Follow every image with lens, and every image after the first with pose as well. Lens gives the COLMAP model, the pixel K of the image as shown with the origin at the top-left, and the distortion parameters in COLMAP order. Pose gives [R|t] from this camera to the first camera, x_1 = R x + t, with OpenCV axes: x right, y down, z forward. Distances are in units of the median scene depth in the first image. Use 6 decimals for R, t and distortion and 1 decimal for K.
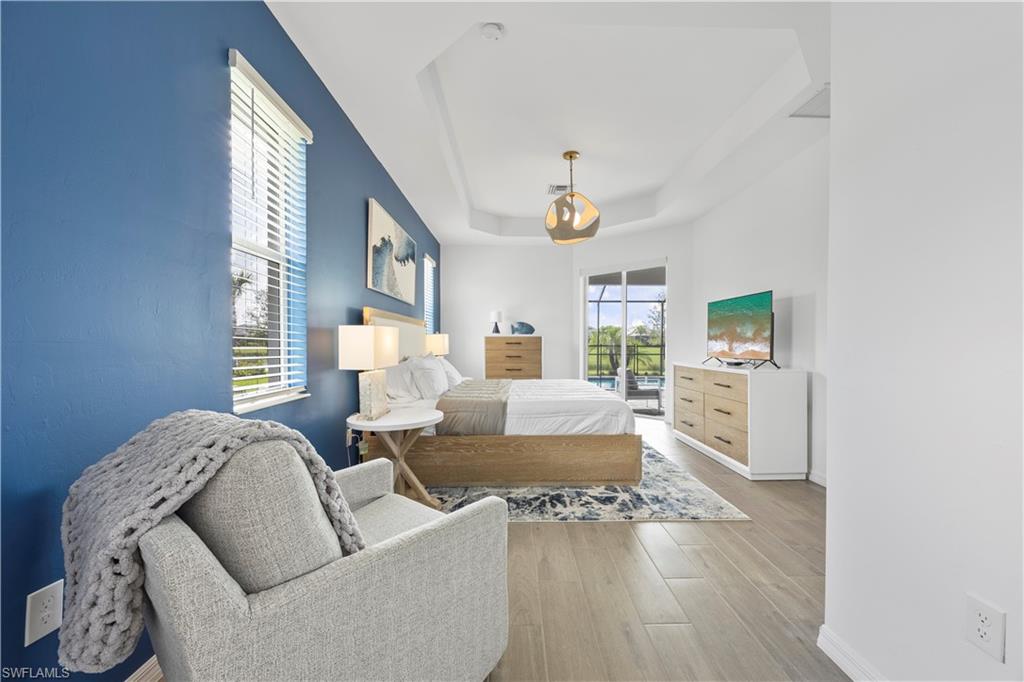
lens RADIAL K [[391.0, 0, 511.7], [0, 391.0, 342.4], [0, 0, 1]] dist [-0.002706, 0.000294]
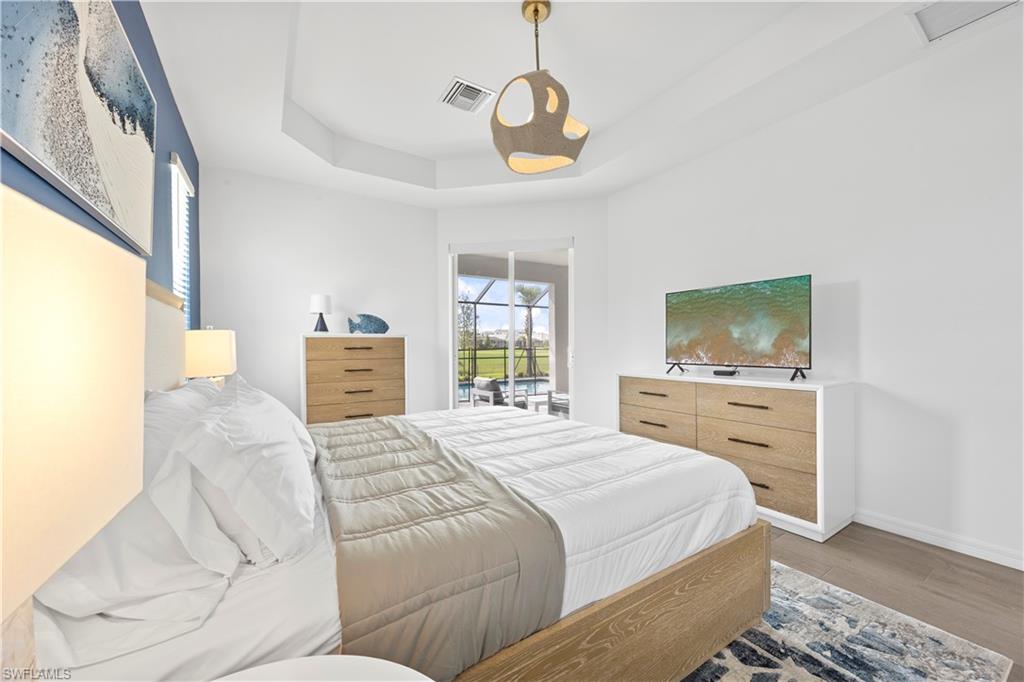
lens RADIAL K [[391.0, 0, 514.4], [0, 391.0, 344.9], [0, 0, 1]] dist [-0.002706, 0.000294]
pose [[0.846643, -0.006285, 0.532123, -0.137586], [0.006237, 0.999979, 0.001887, -0.003209], [-0.532124, 0.001721, 0.846665, 0.434000]]
